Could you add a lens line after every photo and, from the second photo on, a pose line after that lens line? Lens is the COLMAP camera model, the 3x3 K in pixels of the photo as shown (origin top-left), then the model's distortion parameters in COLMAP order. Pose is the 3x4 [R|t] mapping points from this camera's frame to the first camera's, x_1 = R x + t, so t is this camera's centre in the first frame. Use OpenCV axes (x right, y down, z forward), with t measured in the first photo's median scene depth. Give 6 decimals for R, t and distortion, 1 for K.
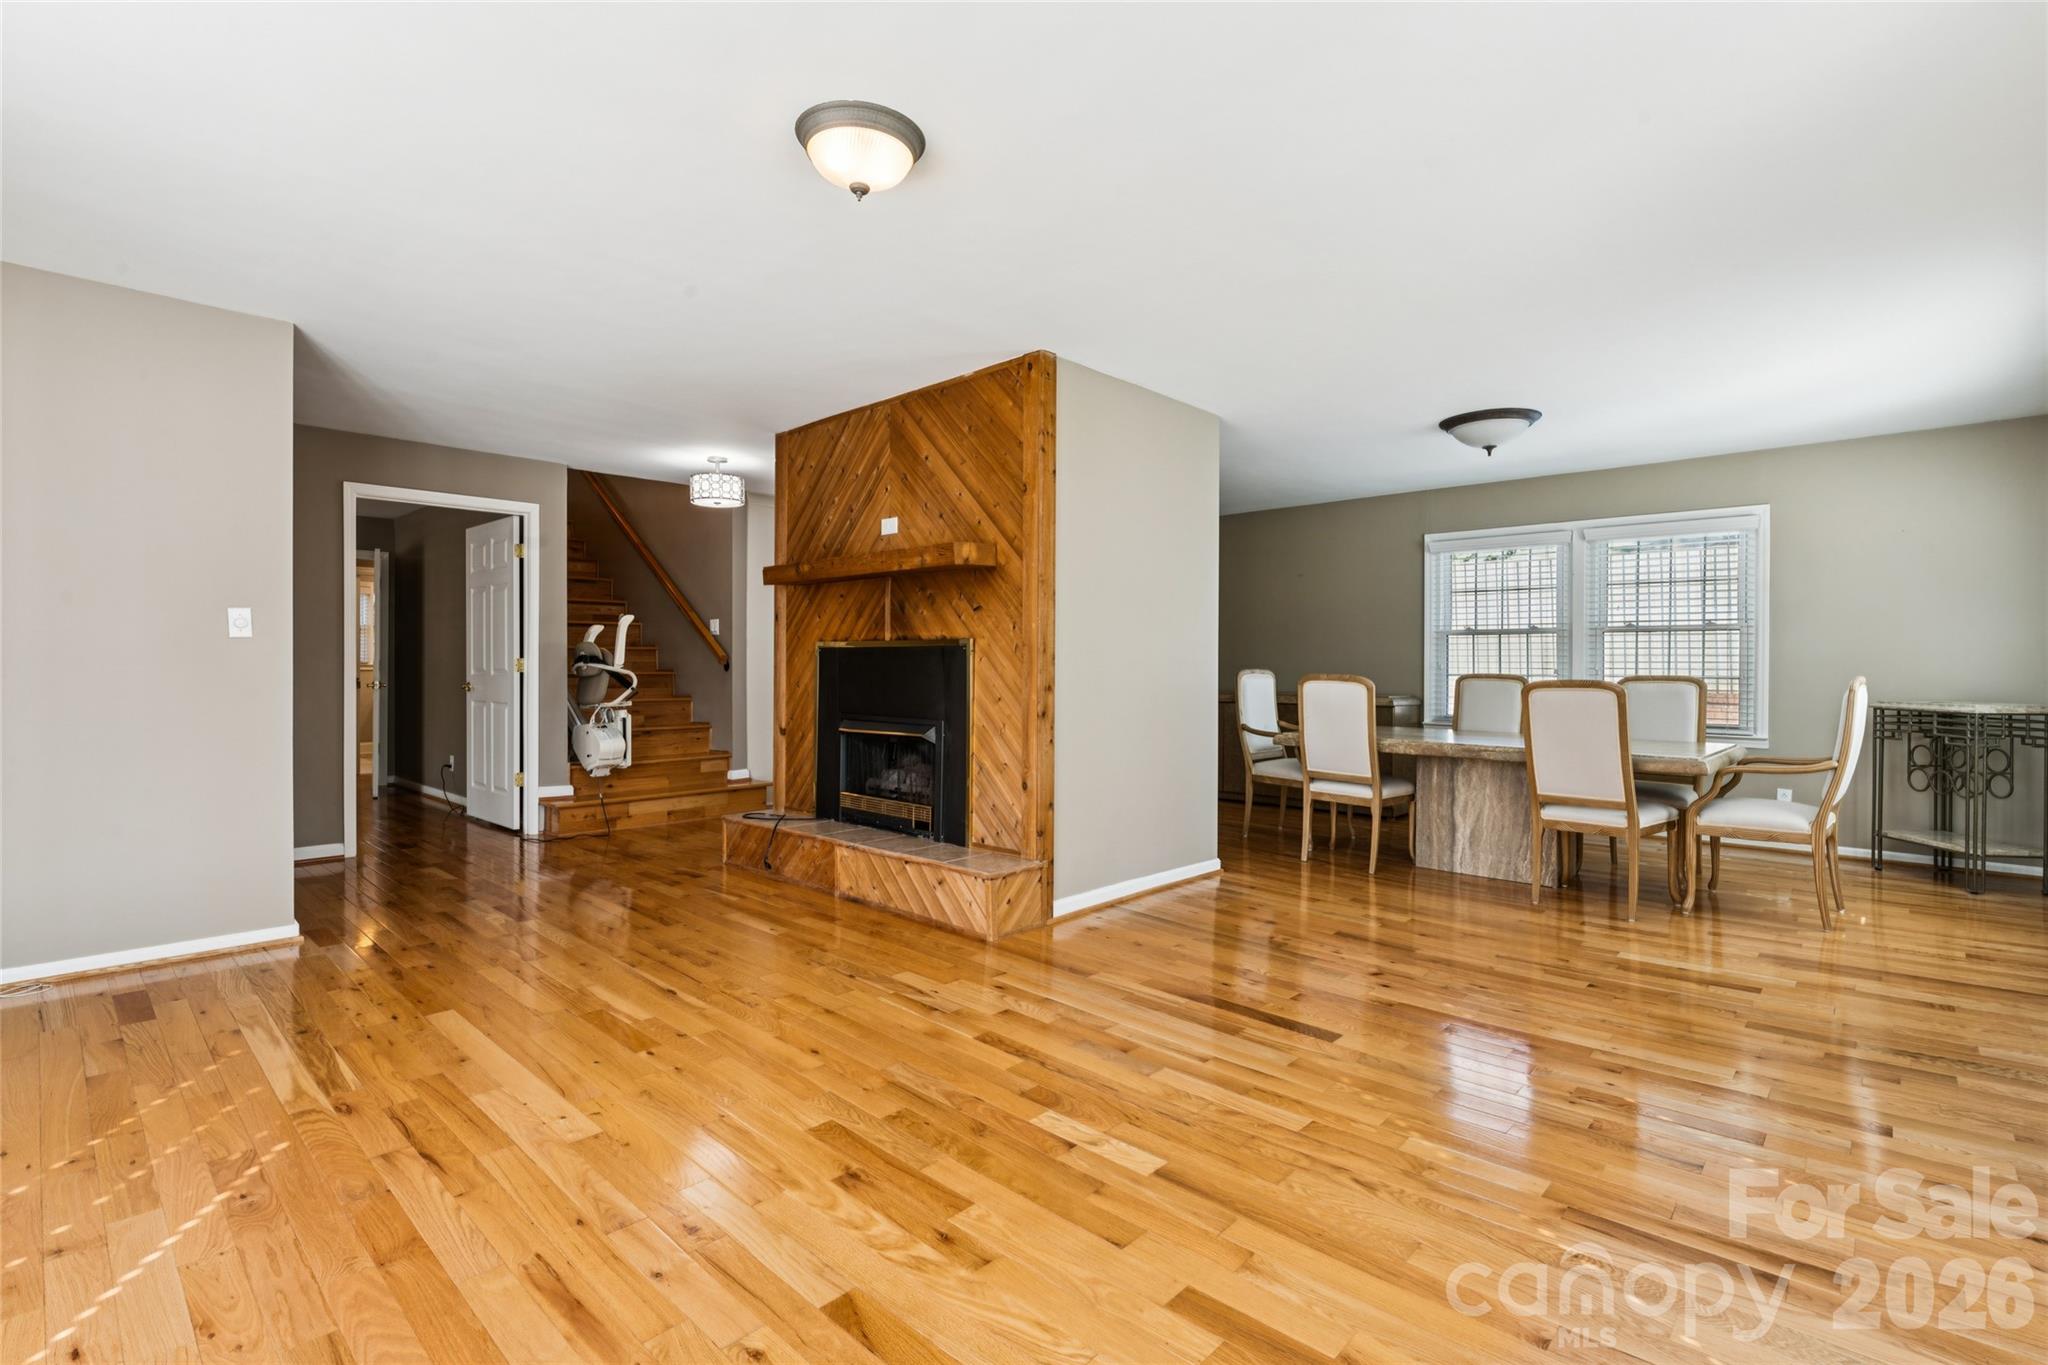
lens RADIAL K [[934.8, 0, 1021.5], [0, 934.8, 673.9], [0, 0, 1]] dist [0.002988, -0.000160]
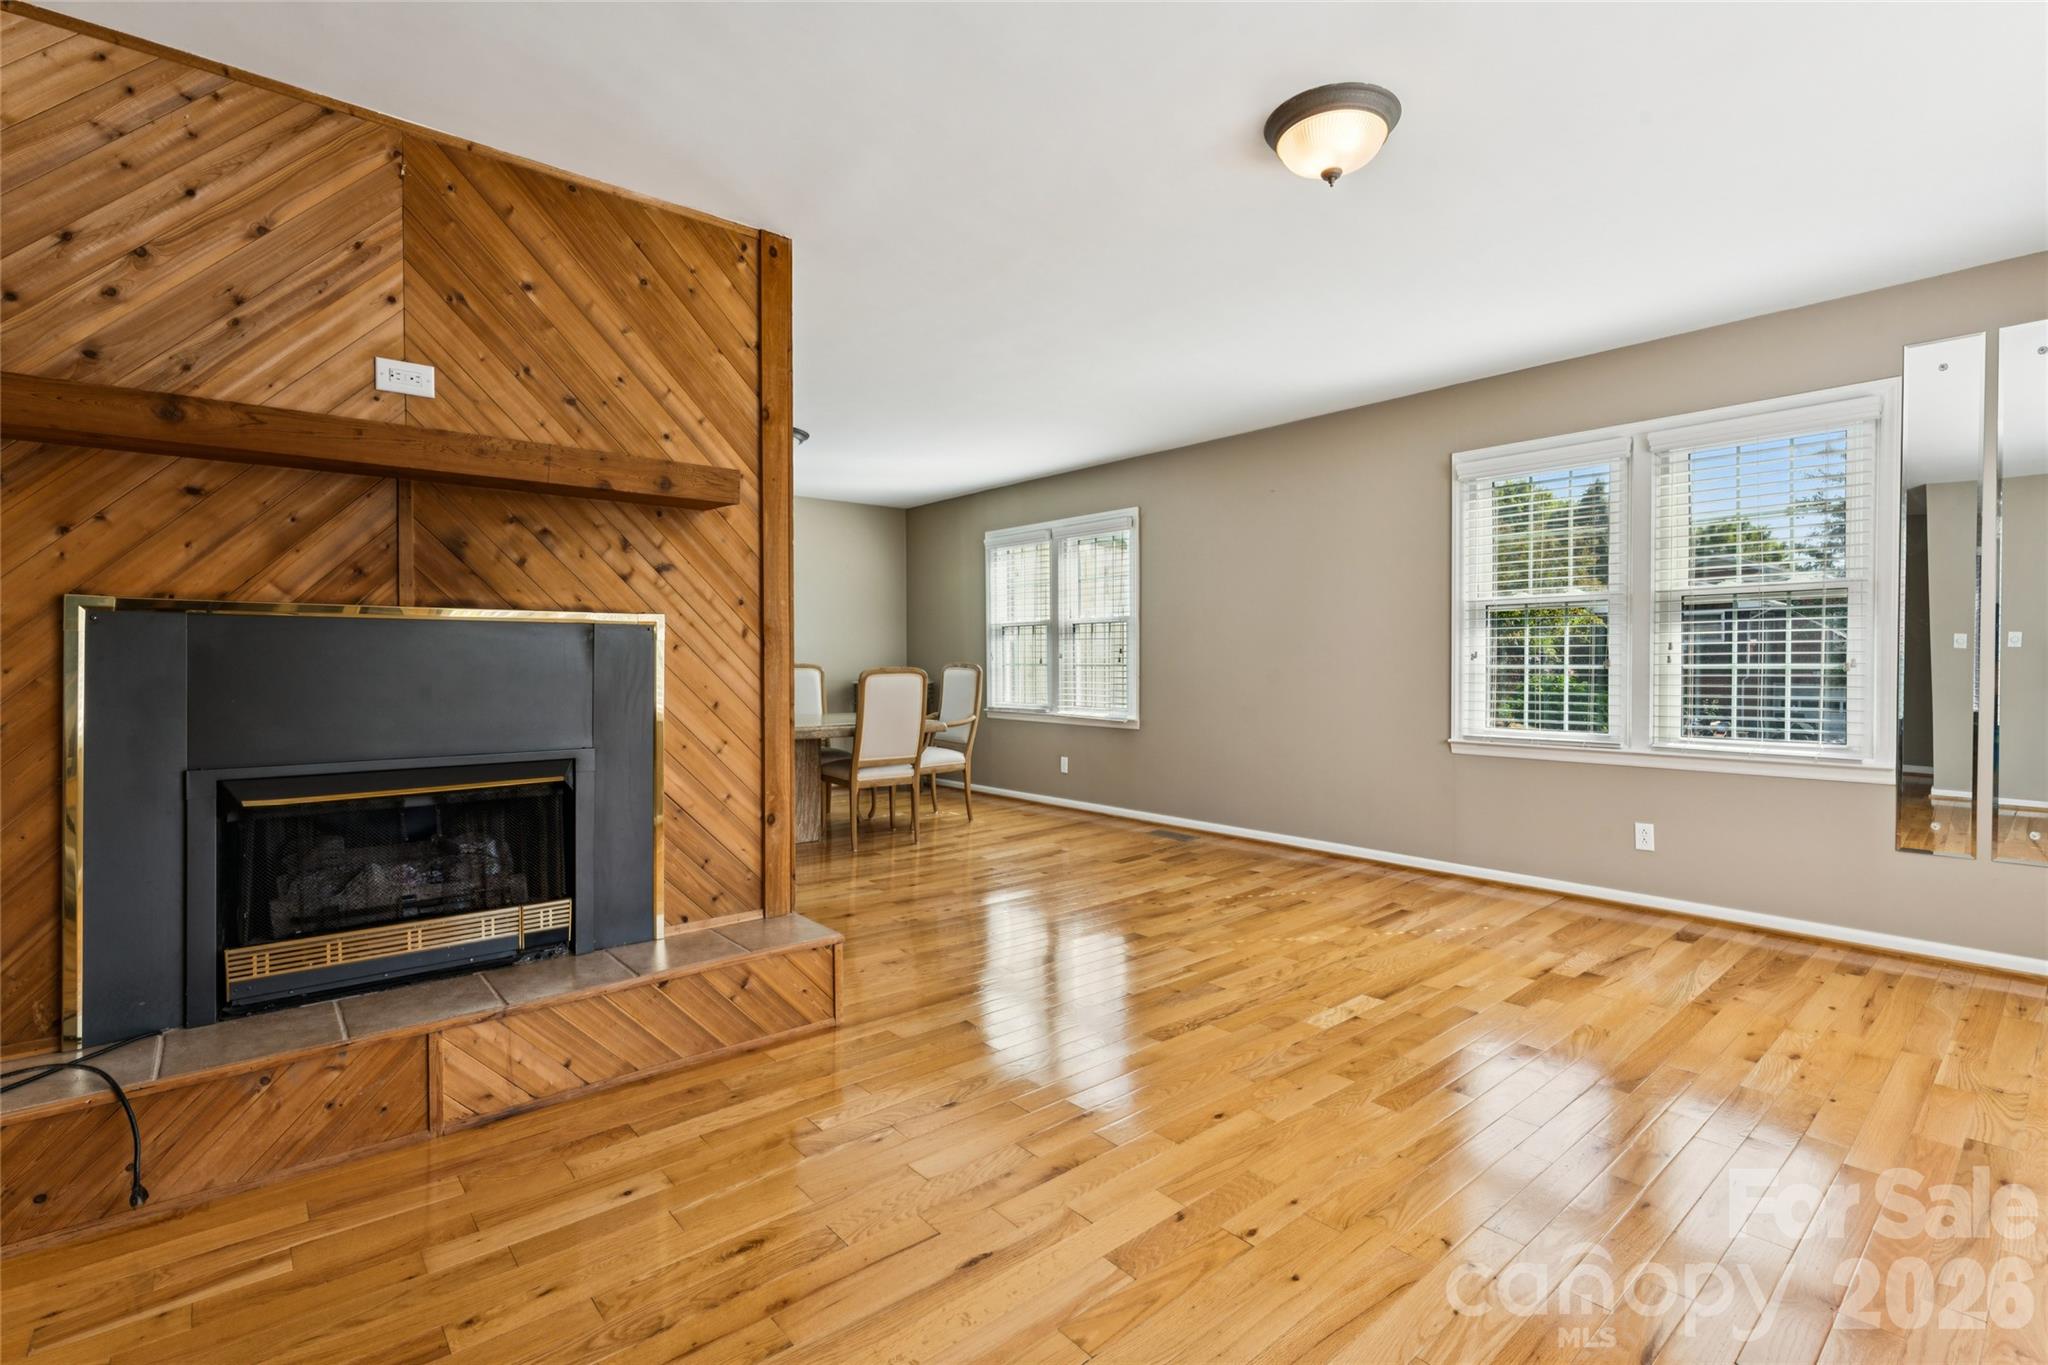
lens RADIAL K [[934.8, 0, 1028.1], [0, 934.8, 669.2], [0, 0, 1]] dist [0.002988, -0.000160]
pose [[0.104550, -0.009117, 0.994478, -1.085750], [0.010989, 0.999908, 0.008012, -0.002989], [-0.994459, 0.010091, 0.104640, 1.098385]]
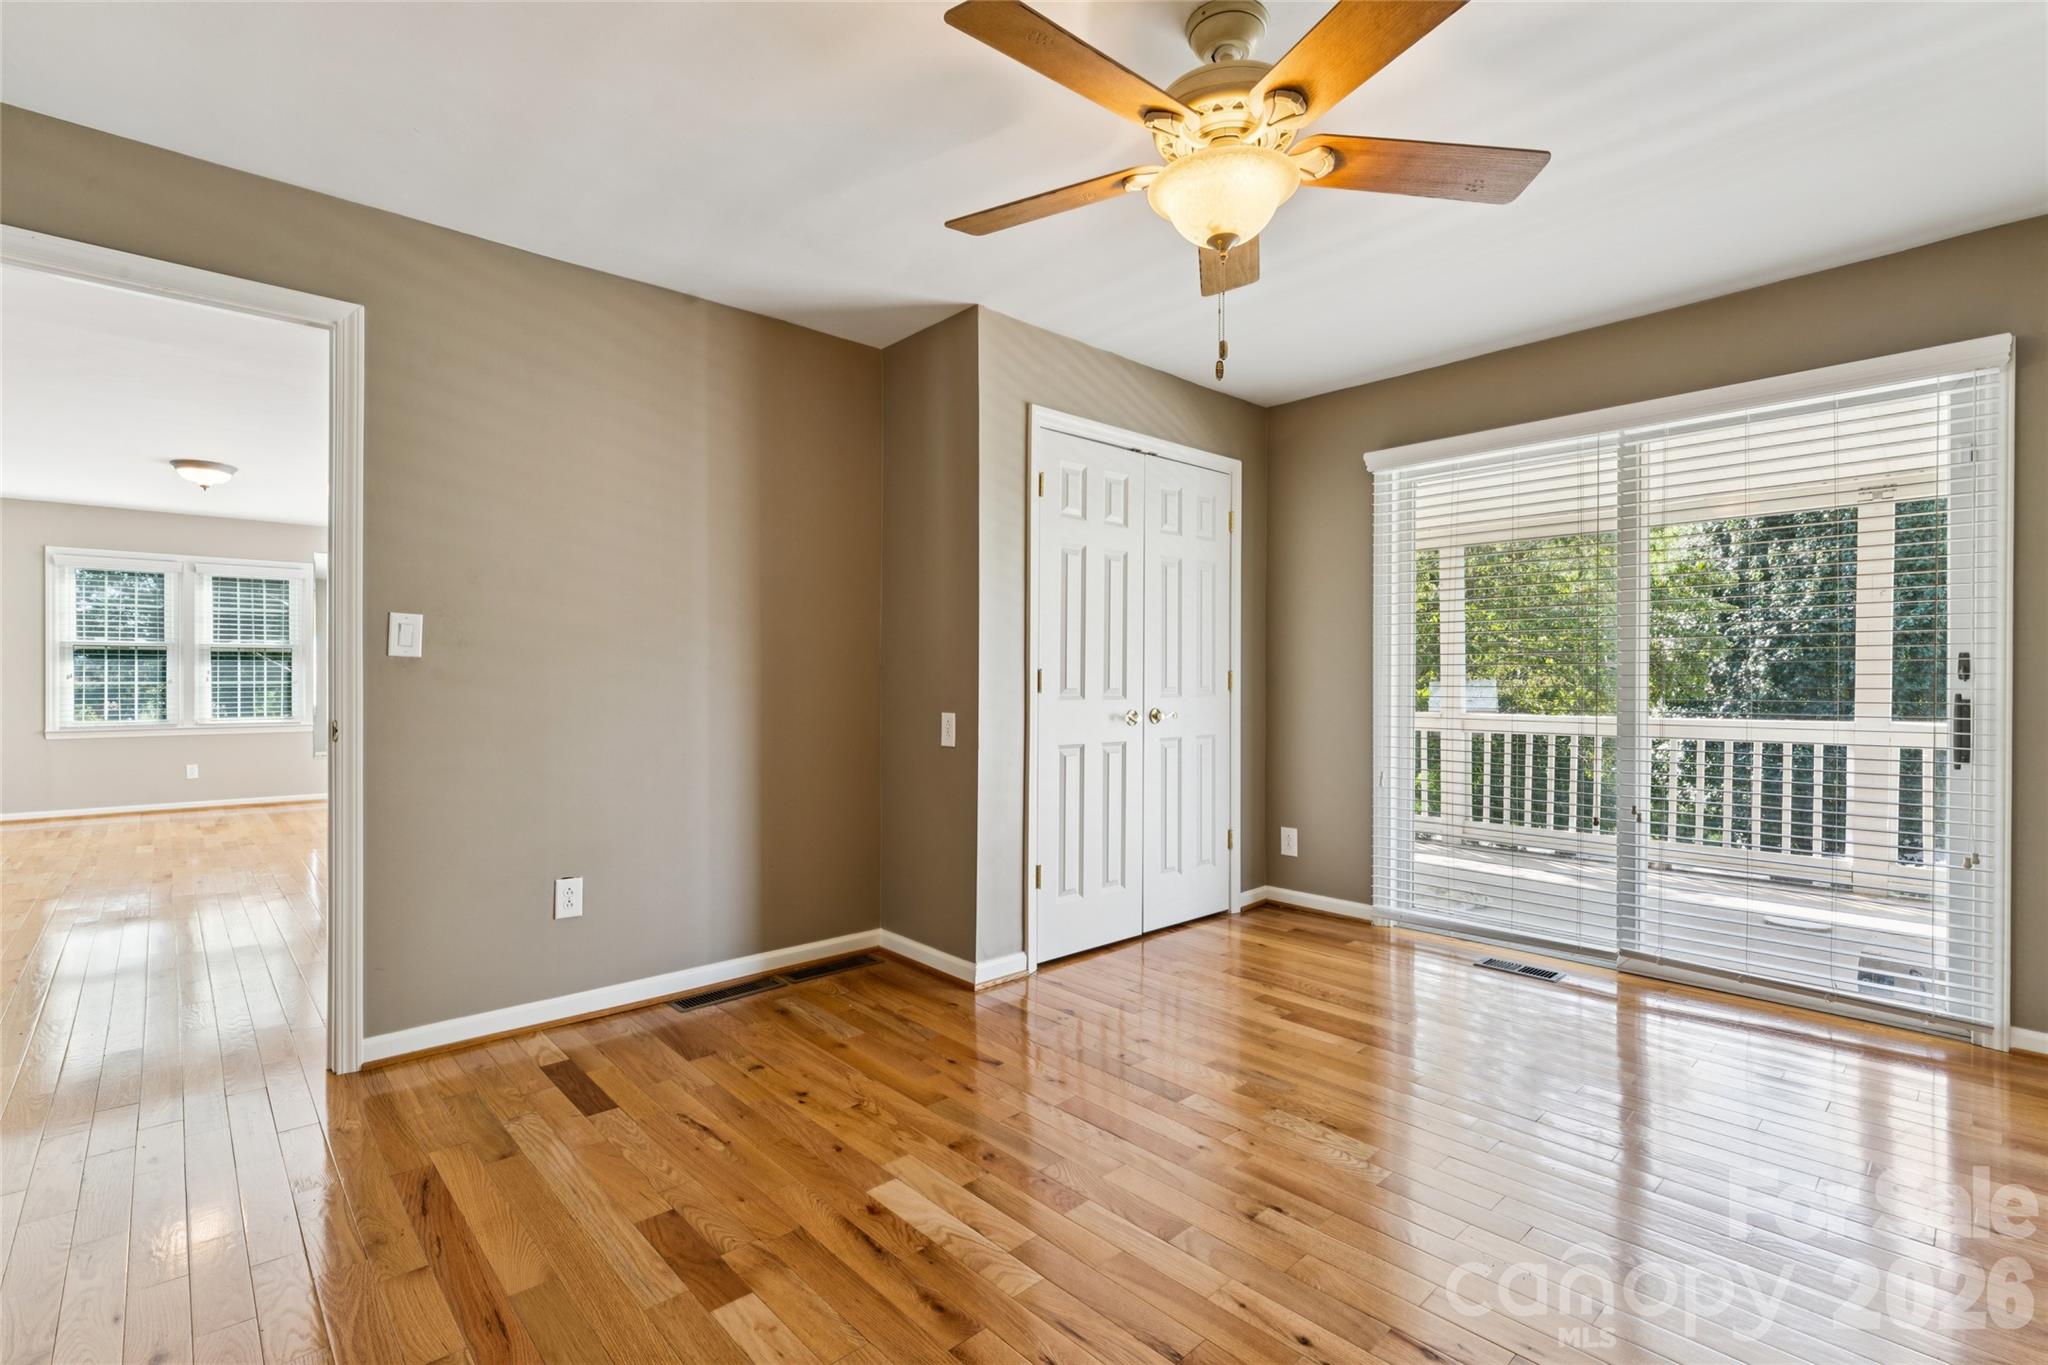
lens RADIAL K [[934.8, 0, 1026.3], [0, 934.8, 680.3], [0, 0, 1]] dist [0.002988, -0.000160]
pose [[-0.998020, -0.001175, 0.062882, -1.833371], [-0.000242, 0.999890, 0.014836, -0.024415], [-0.062892, 0.014792, -0.997911, 2.319351]]
